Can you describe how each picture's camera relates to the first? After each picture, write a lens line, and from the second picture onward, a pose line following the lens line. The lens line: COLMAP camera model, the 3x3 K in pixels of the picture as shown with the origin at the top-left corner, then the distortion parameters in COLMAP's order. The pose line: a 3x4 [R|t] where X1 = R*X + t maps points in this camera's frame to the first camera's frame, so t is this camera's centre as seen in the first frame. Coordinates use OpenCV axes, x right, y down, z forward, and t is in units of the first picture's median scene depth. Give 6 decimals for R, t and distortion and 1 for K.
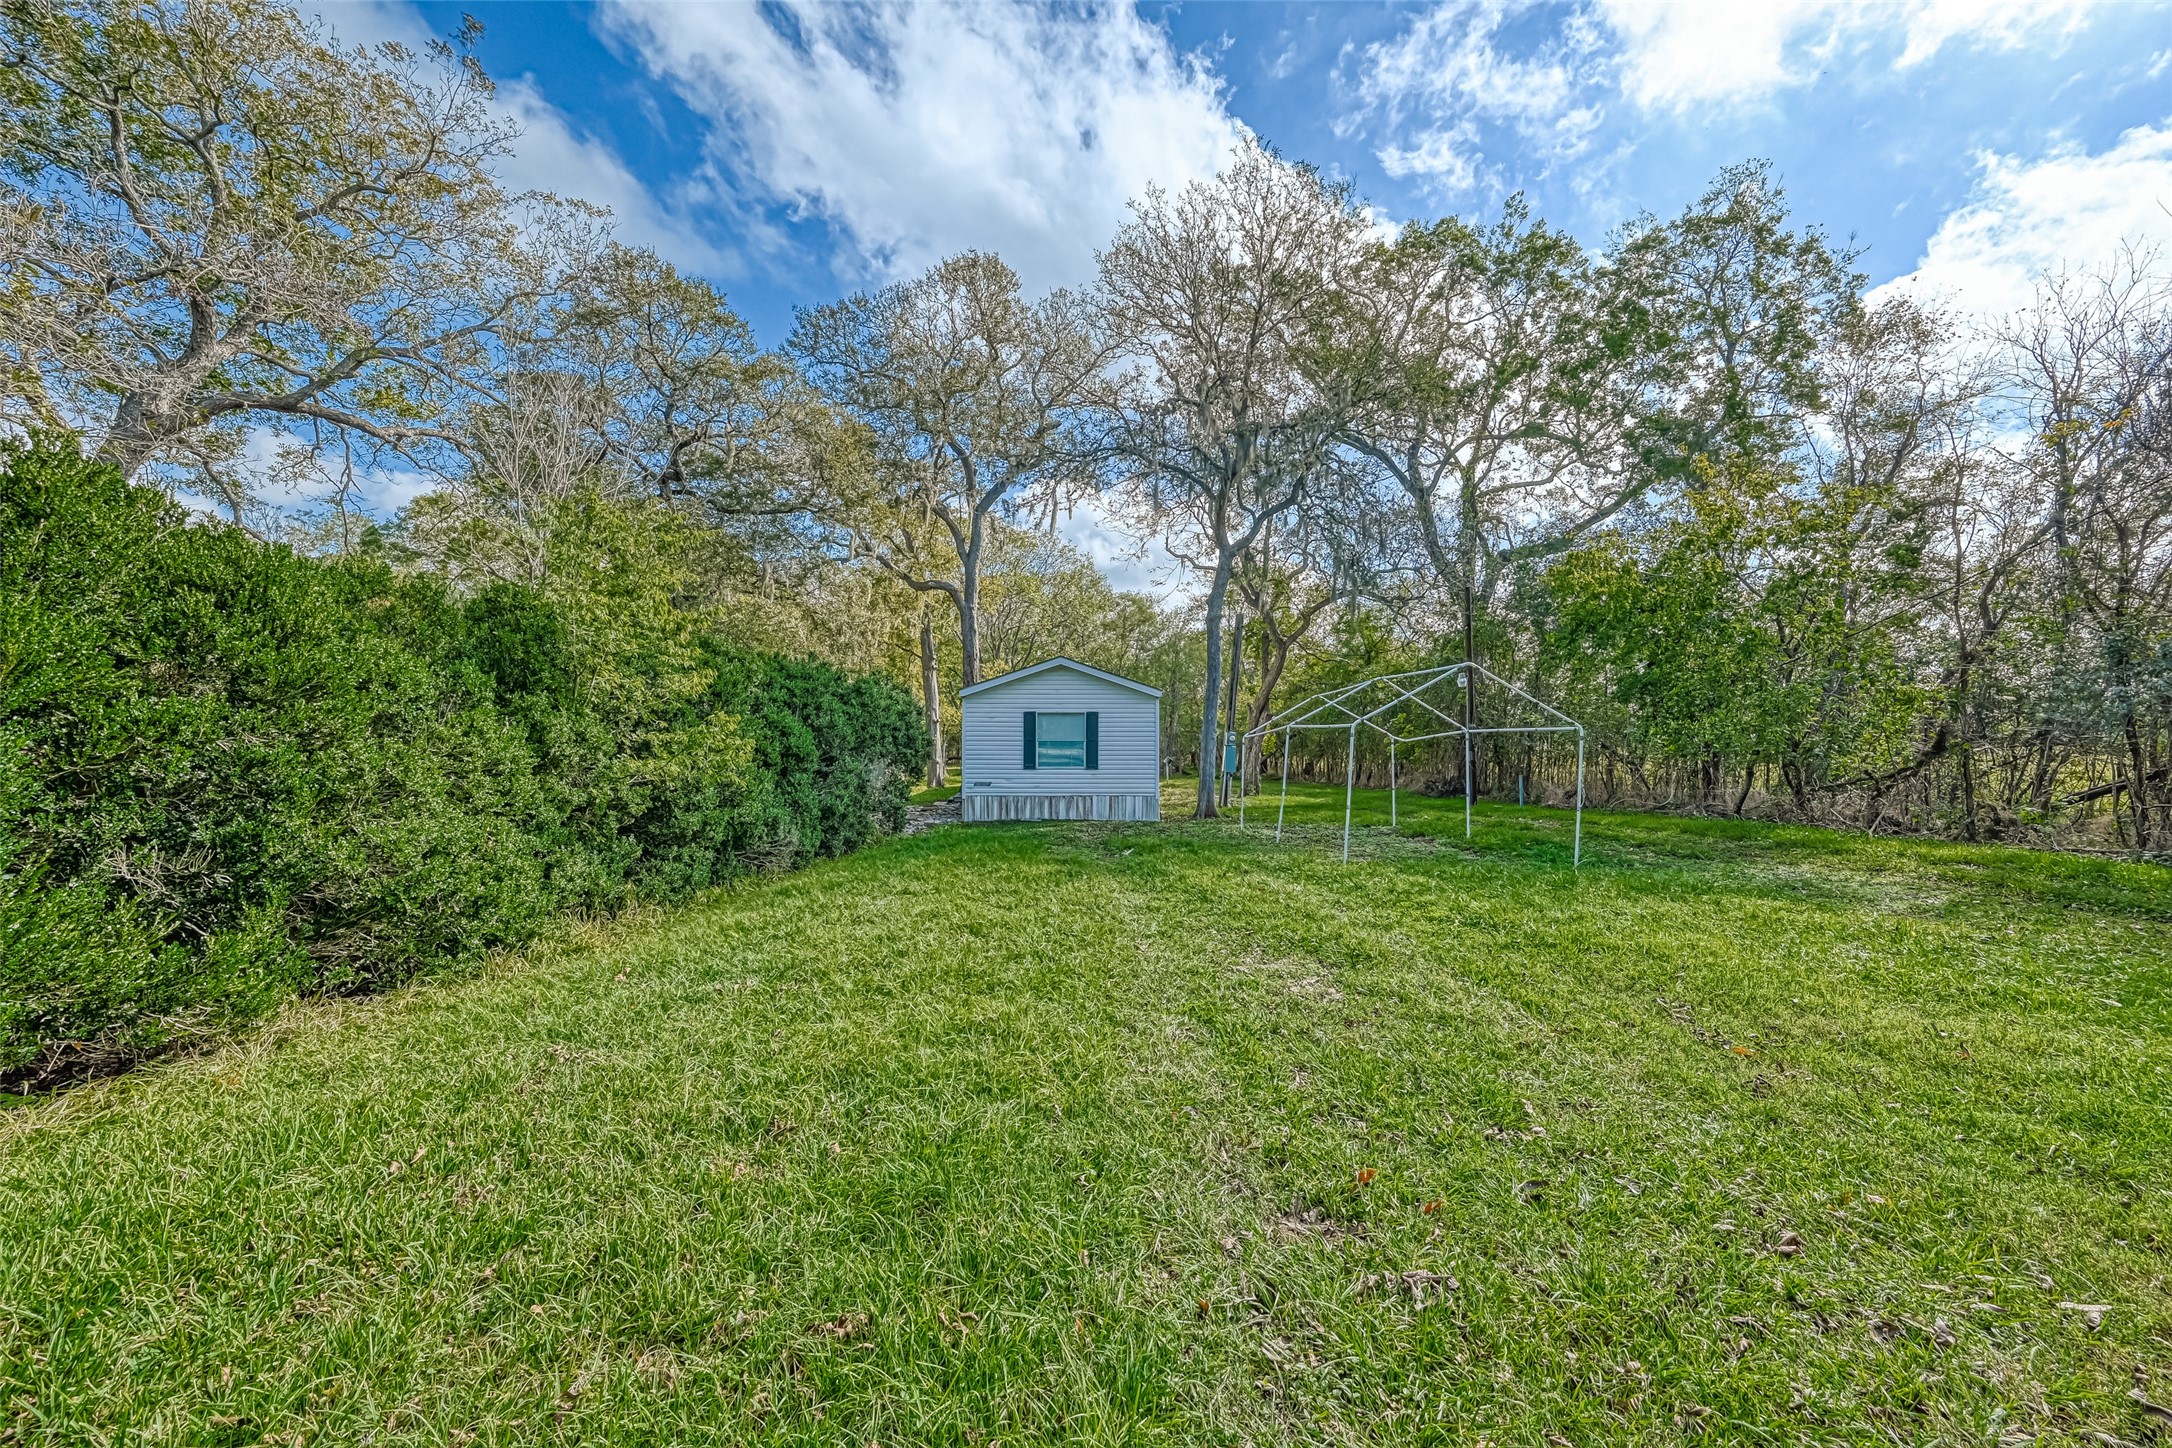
lens RADIAL K [[855.0, 0, 1086.1], [0, 855.0, 726.0], [0, 0, 1]] dist [0.000114, 0.000100]
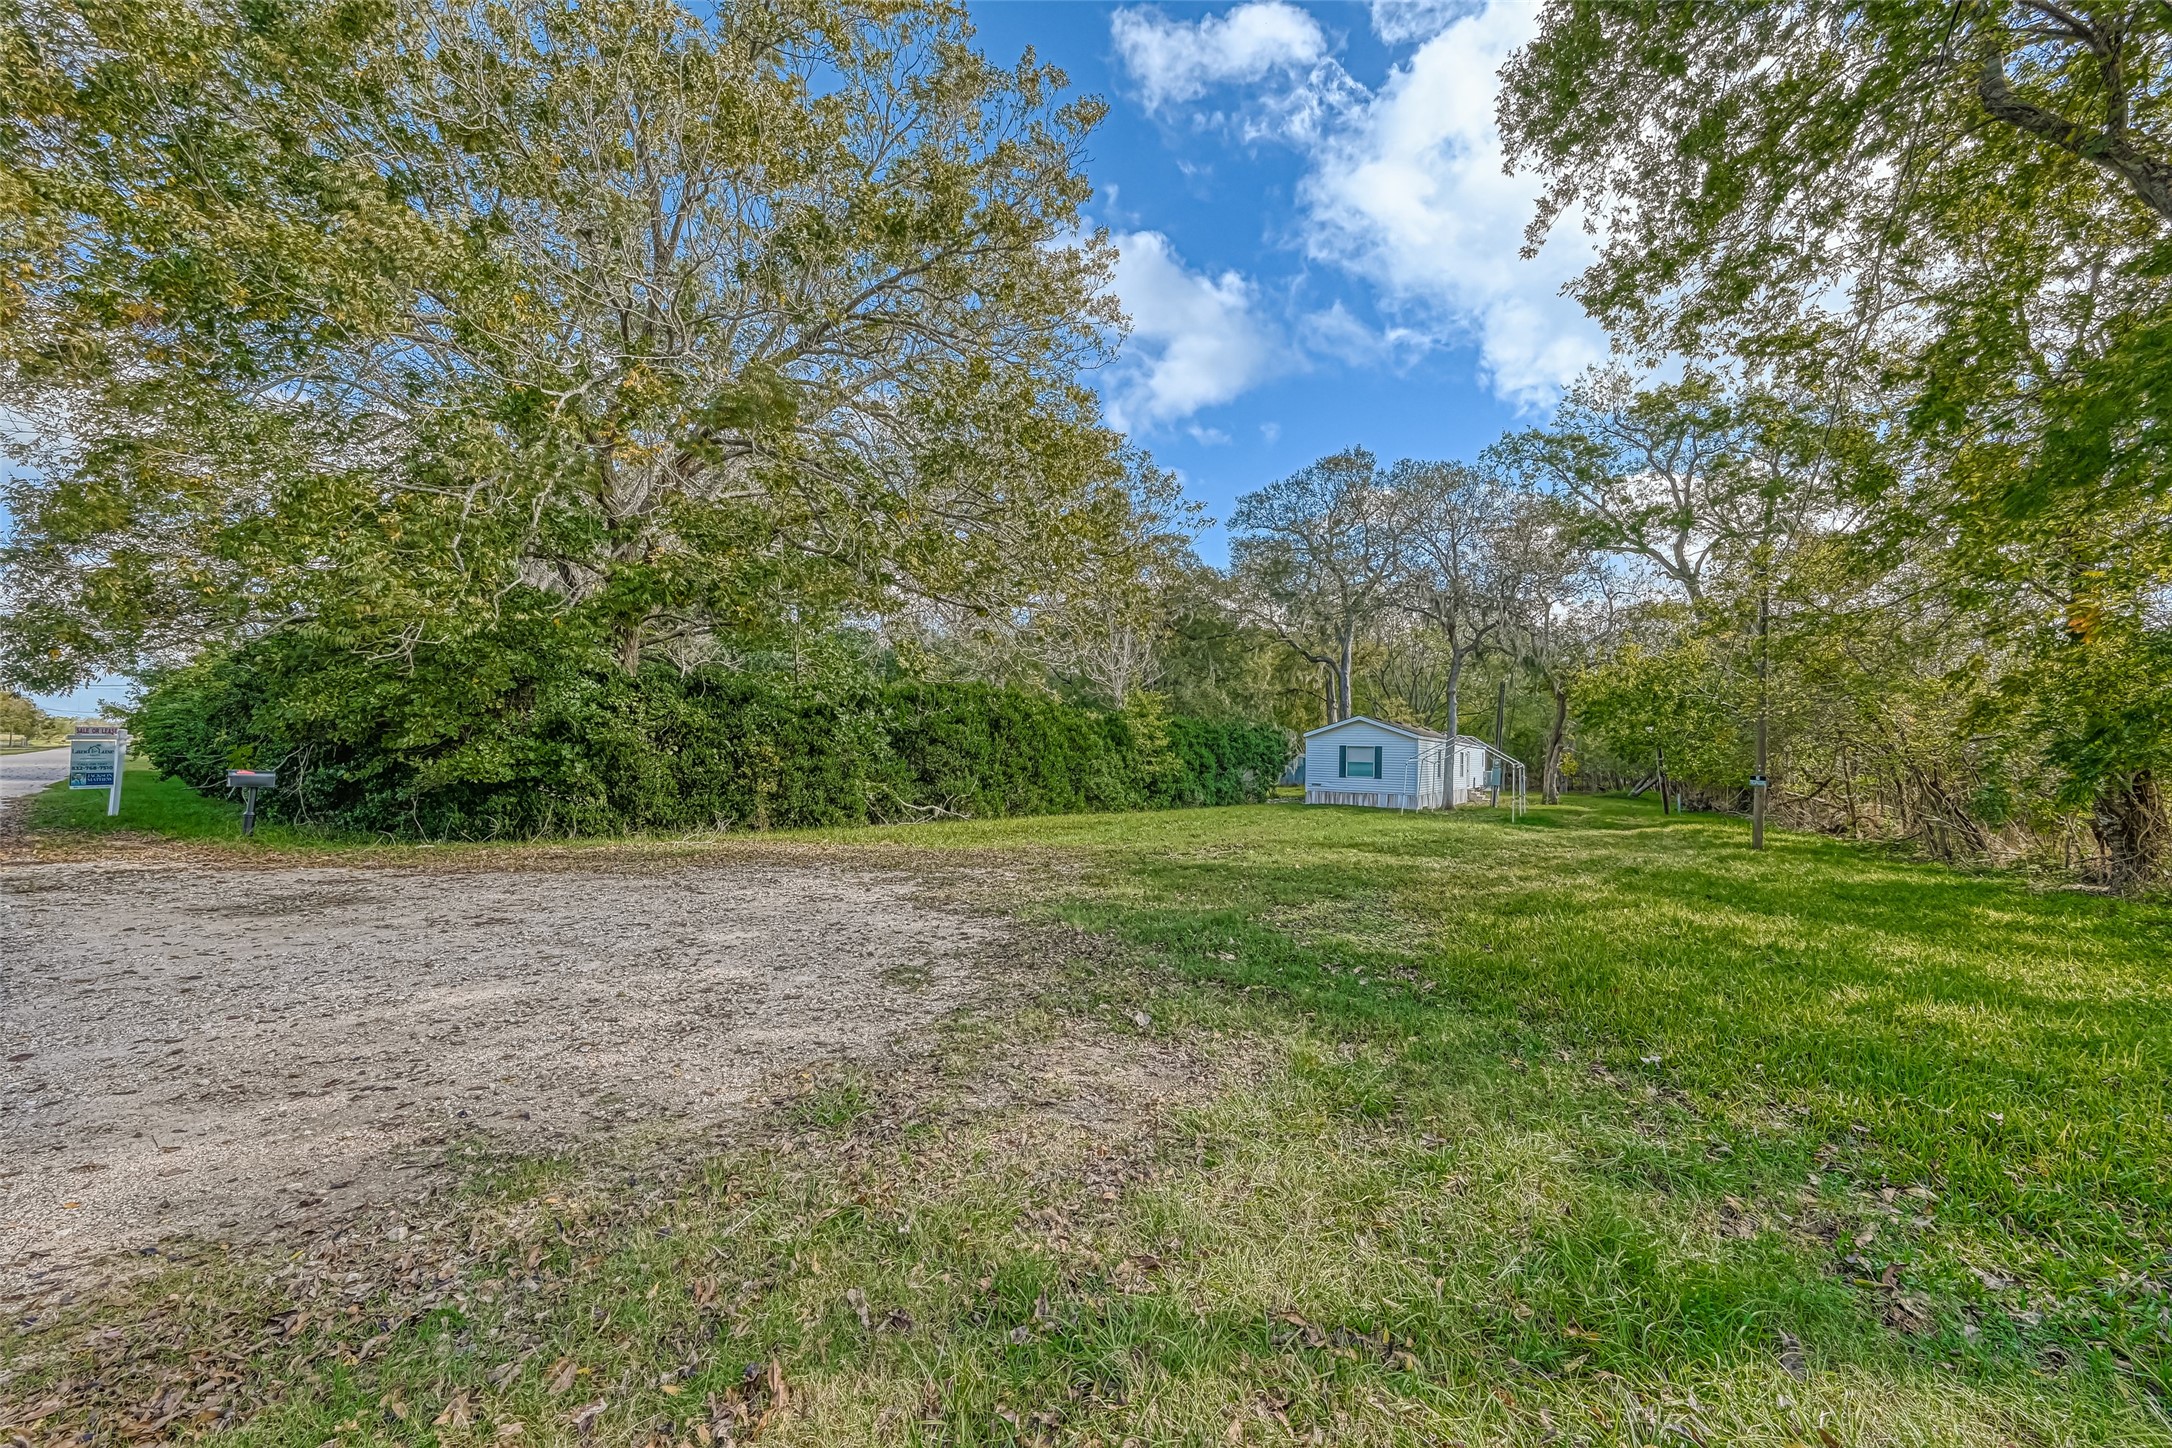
lens RADIAL K [[855.0, 0, 1086.1], [0, 855.0, 731.4], [0, 0, 1]] dist [0.000114, 0.000100]
pose [[0.847254, 0.000782, -0.531187, 0.976999], [-0.006715, 0.999935, -0.009238, -0.058389], [0.531145, 0.011394, 0.847204, -1.833984]]
